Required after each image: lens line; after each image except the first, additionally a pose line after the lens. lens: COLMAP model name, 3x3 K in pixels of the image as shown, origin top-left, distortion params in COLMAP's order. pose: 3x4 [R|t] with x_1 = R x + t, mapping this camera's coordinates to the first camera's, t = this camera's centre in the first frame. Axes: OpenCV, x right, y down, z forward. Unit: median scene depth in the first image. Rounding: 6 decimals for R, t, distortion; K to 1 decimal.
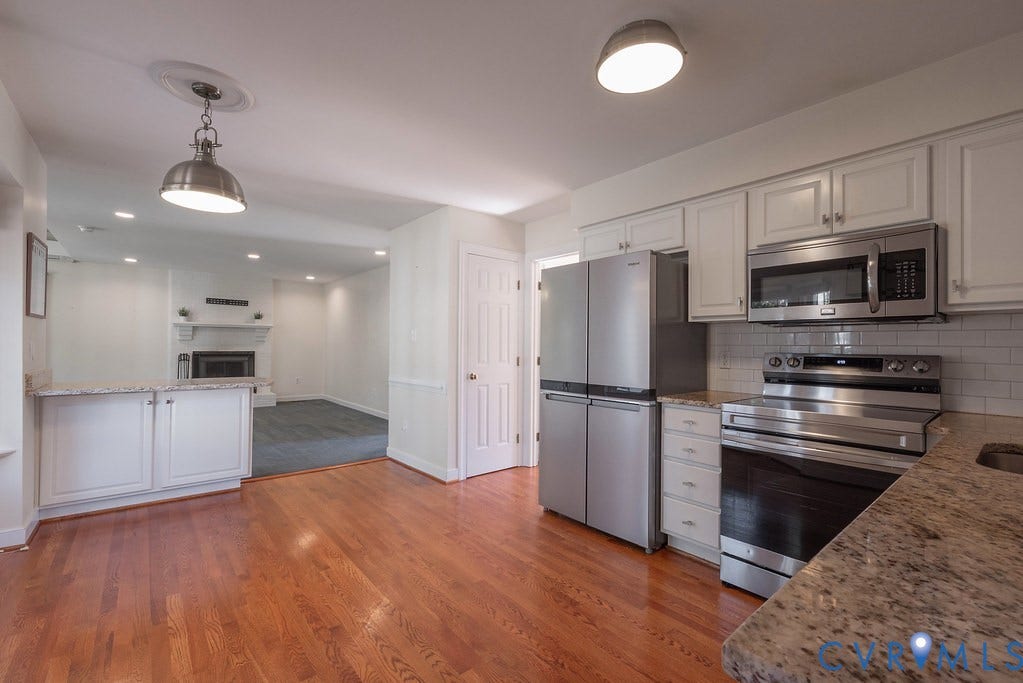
lens RADIAL K [[439.7, 0, 511.5], [0, 439.7, 341.5], [0, 0, 1]] dist [-0.000065, 0.000229]
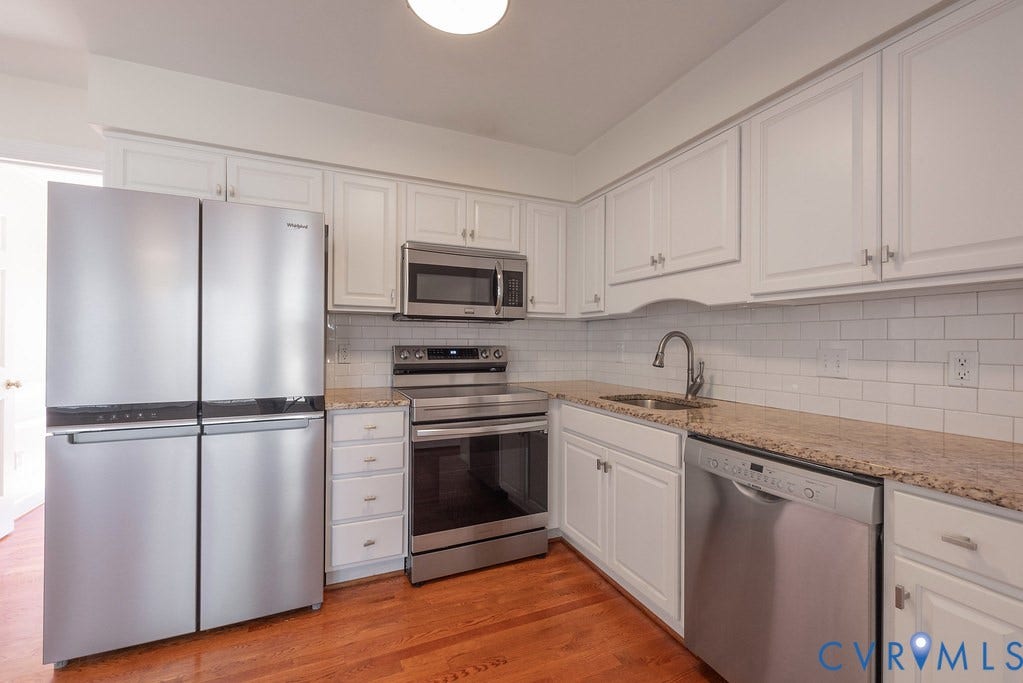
lens RADIAL K [[431.7, 0, 511.5], [0, 431.7, 341.5], [0, 0, 1]] dist [0.014876, -0.000056]
pose [[0.290464, -0.008274, 0.956850, -0.260910], [-0.015203, 0.999797, 0.013260, -0.001710], [-0.956765, -0.018398, 0.290279, 0.381352]]
